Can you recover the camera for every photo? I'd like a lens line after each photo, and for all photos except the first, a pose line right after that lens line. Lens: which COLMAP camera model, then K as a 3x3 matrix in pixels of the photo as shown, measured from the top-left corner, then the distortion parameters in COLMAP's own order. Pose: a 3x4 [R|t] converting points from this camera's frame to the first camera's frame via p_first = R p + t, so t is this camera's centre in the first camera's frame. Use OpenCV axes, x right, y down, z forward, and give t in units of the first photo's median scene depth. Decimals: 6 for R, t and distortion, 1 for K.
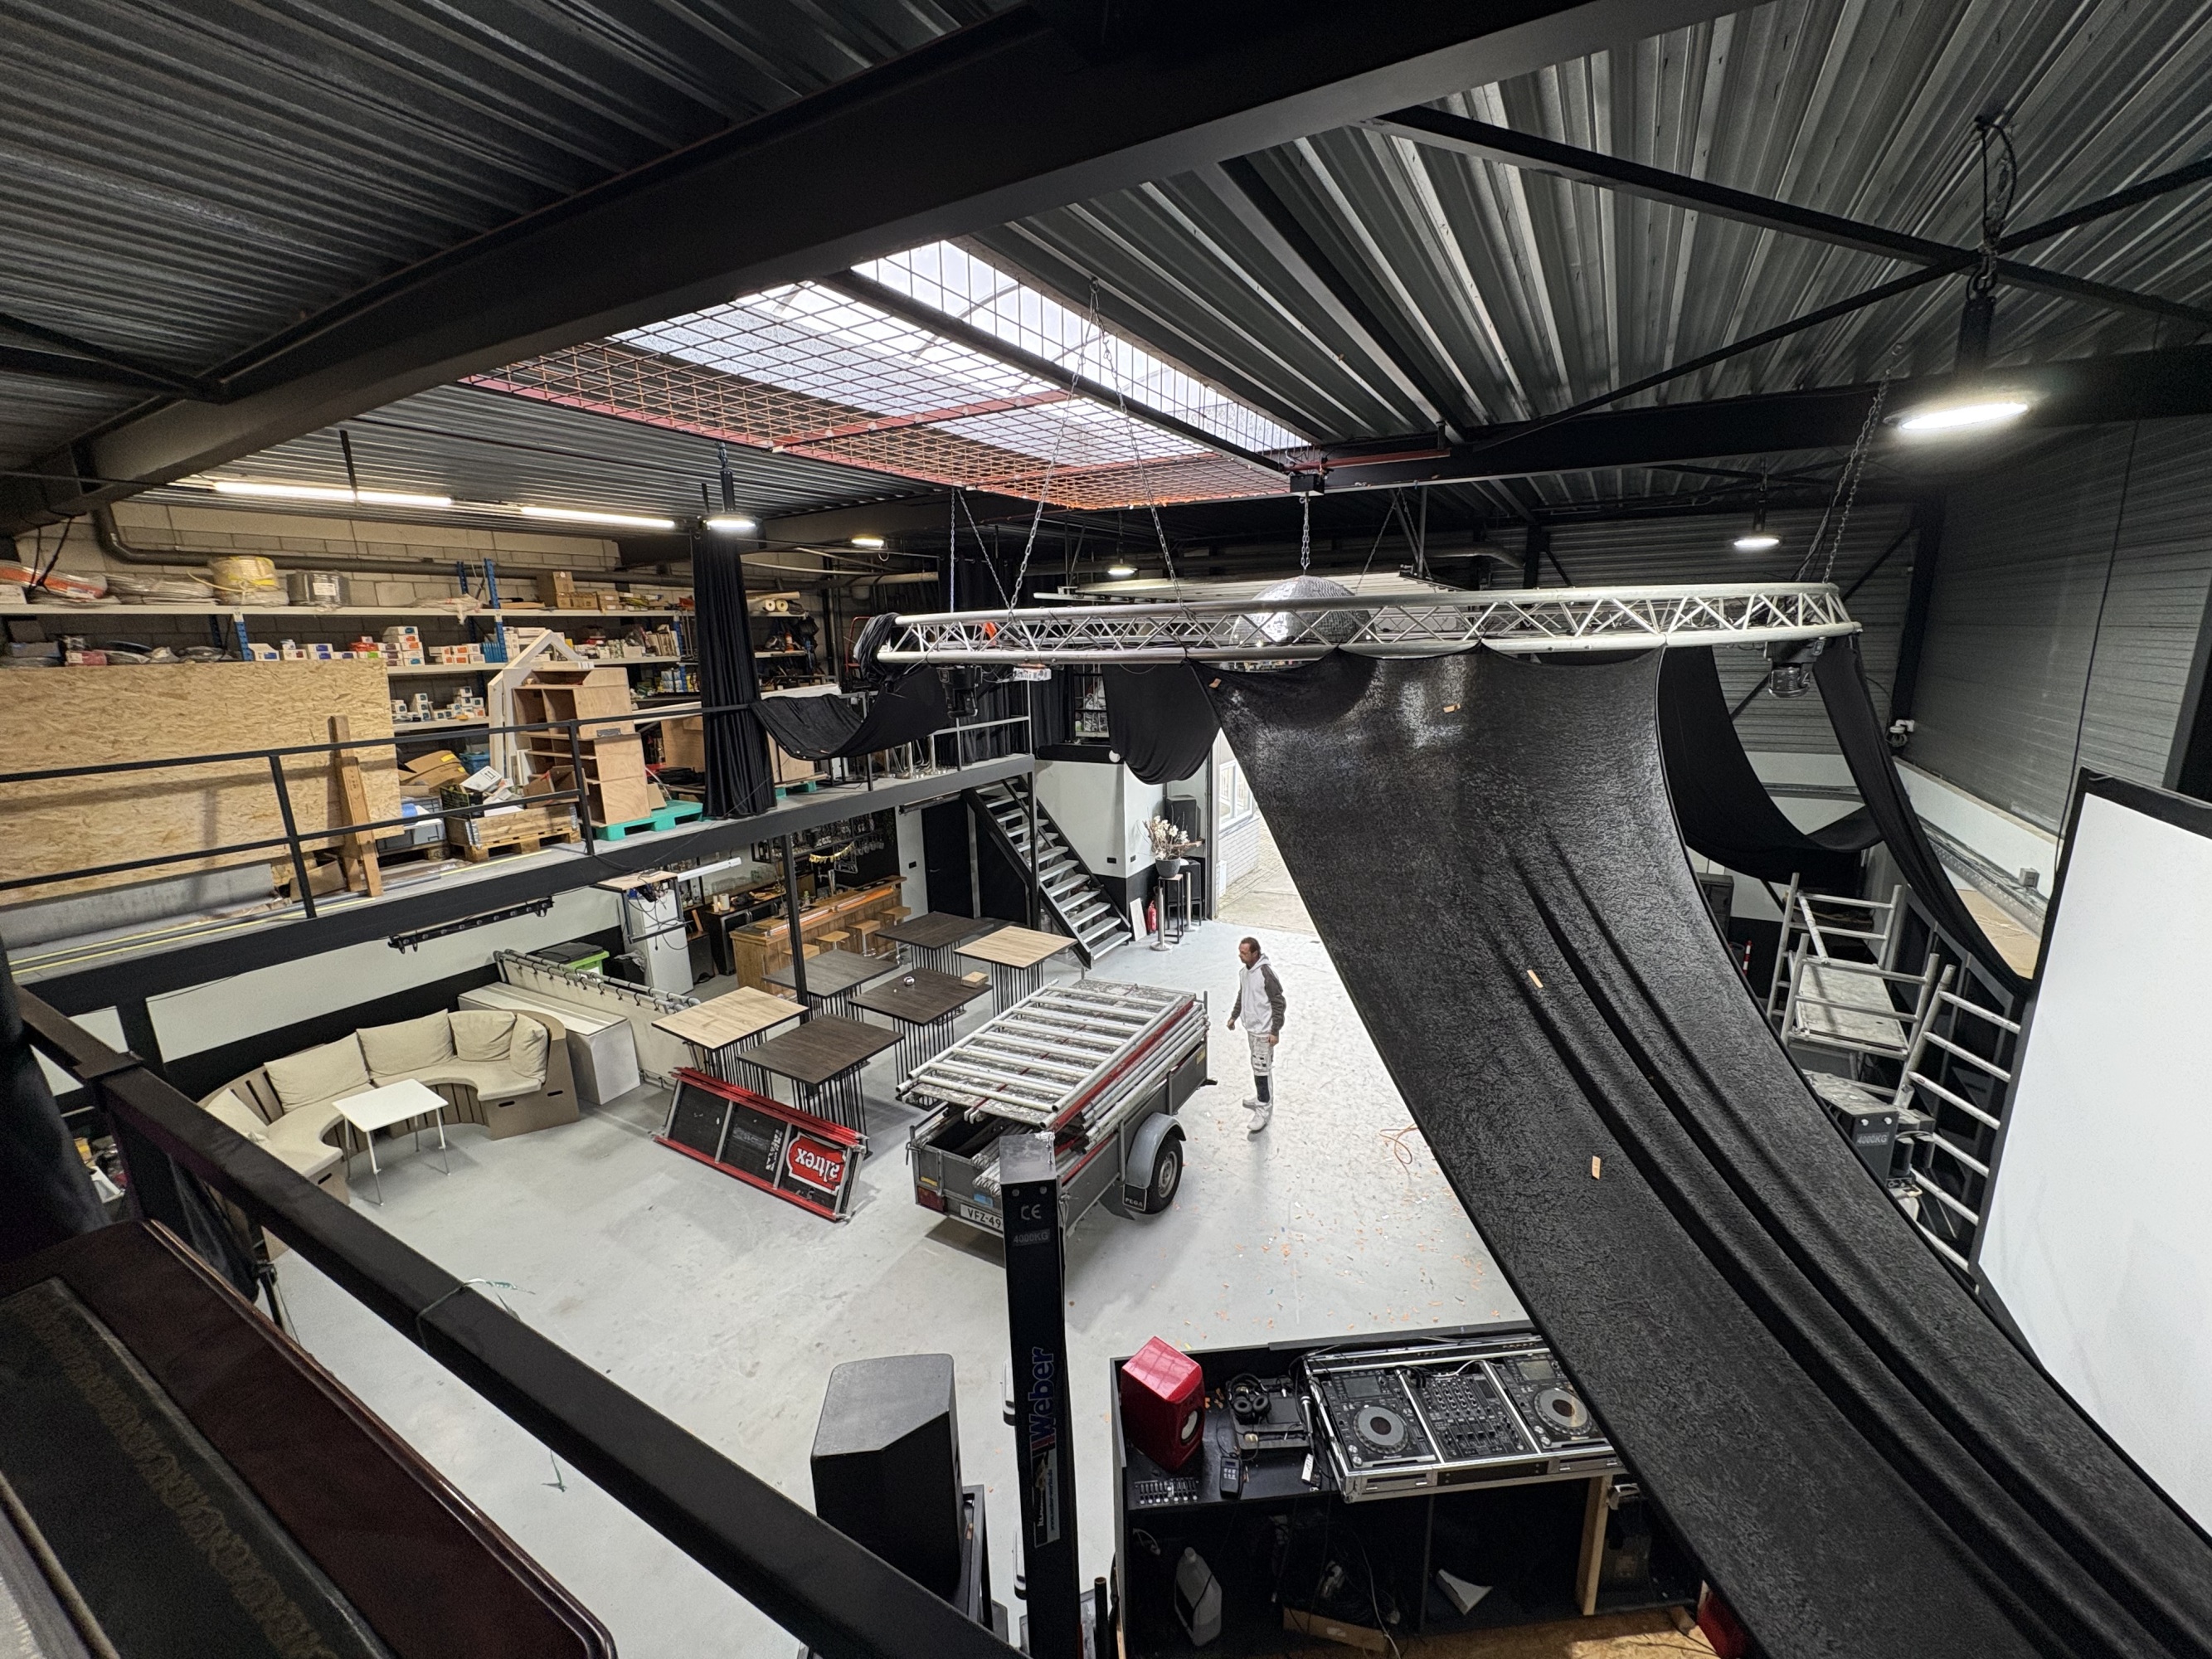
lens RADIAL K [[883.9, 0, 1103.3], [0, 883.9, 833.3], [0, 0, 1]] dist [-0.000835, -0.000407]
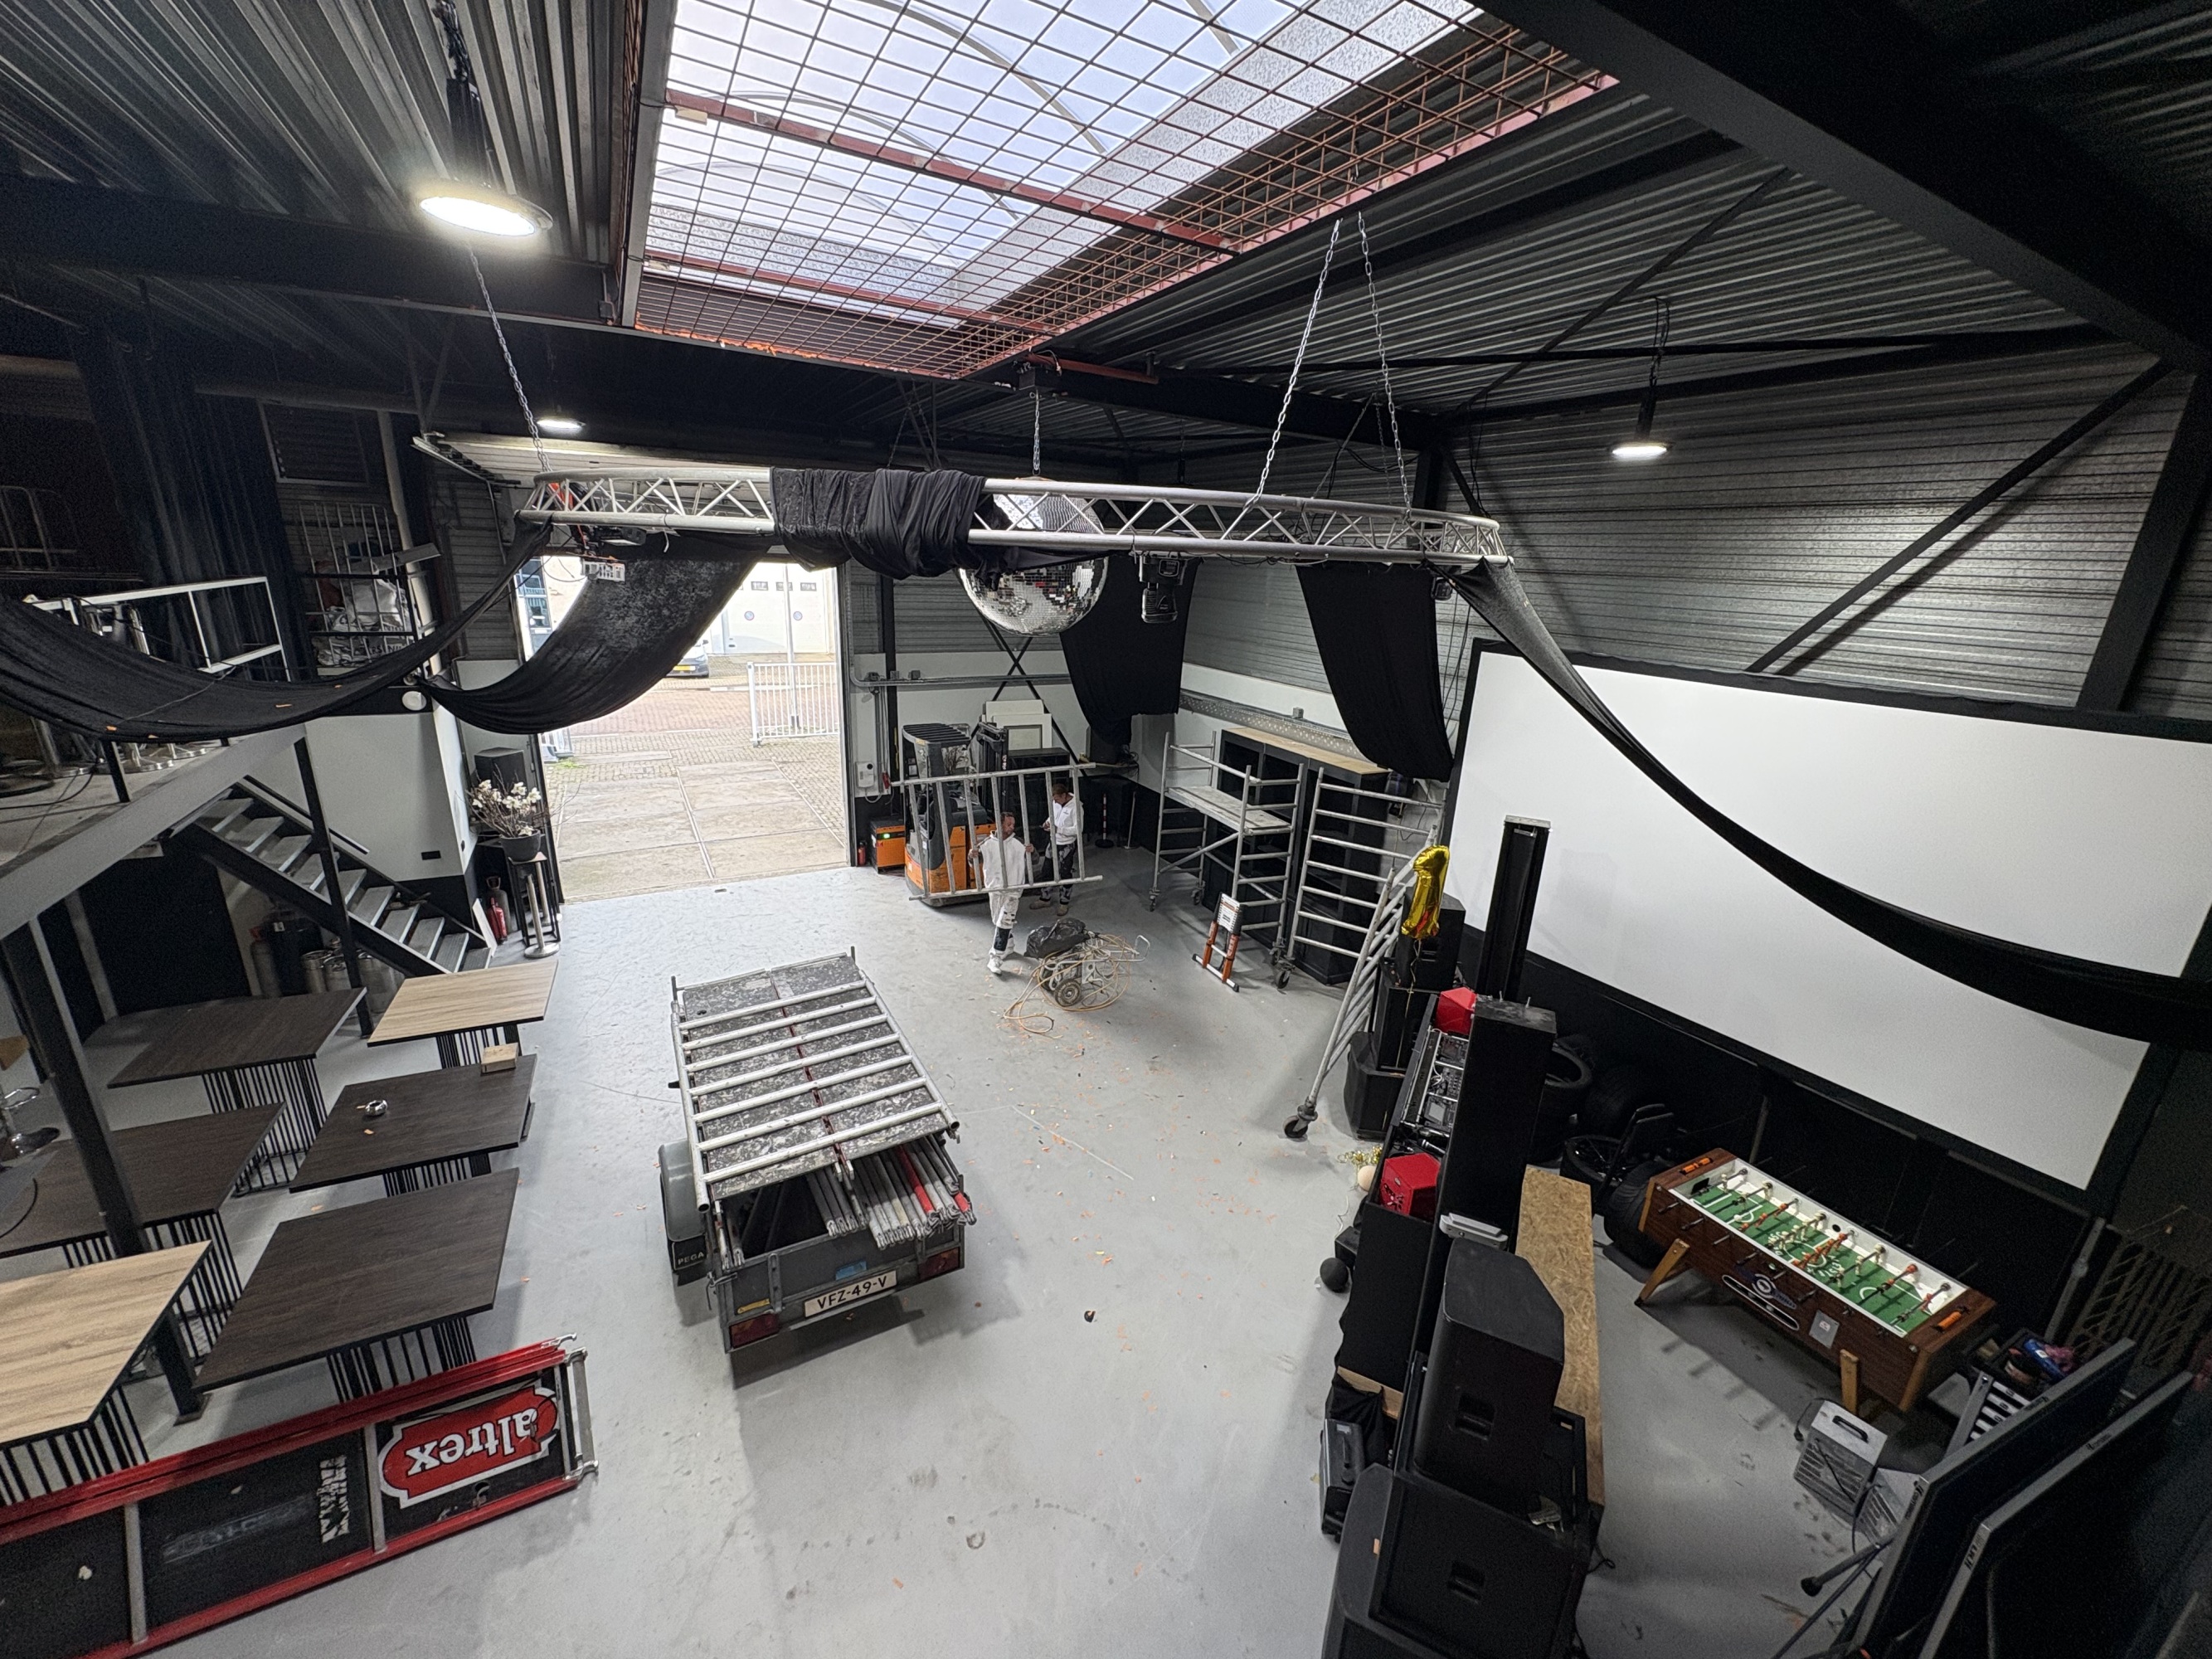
lens RADIAL K [[883.9, 0, 1108.5], [0, 883.9, 822.6], [0, 0, 1]] dist [-0.000835, -0.000407]
pose [[0.526604, -0.201931, 0.825780, -0.437356], [0.141881, 0.978631, 0.148830, -0.034707], [-0.838188, 0.038788, 0.544001, 0.298528]]
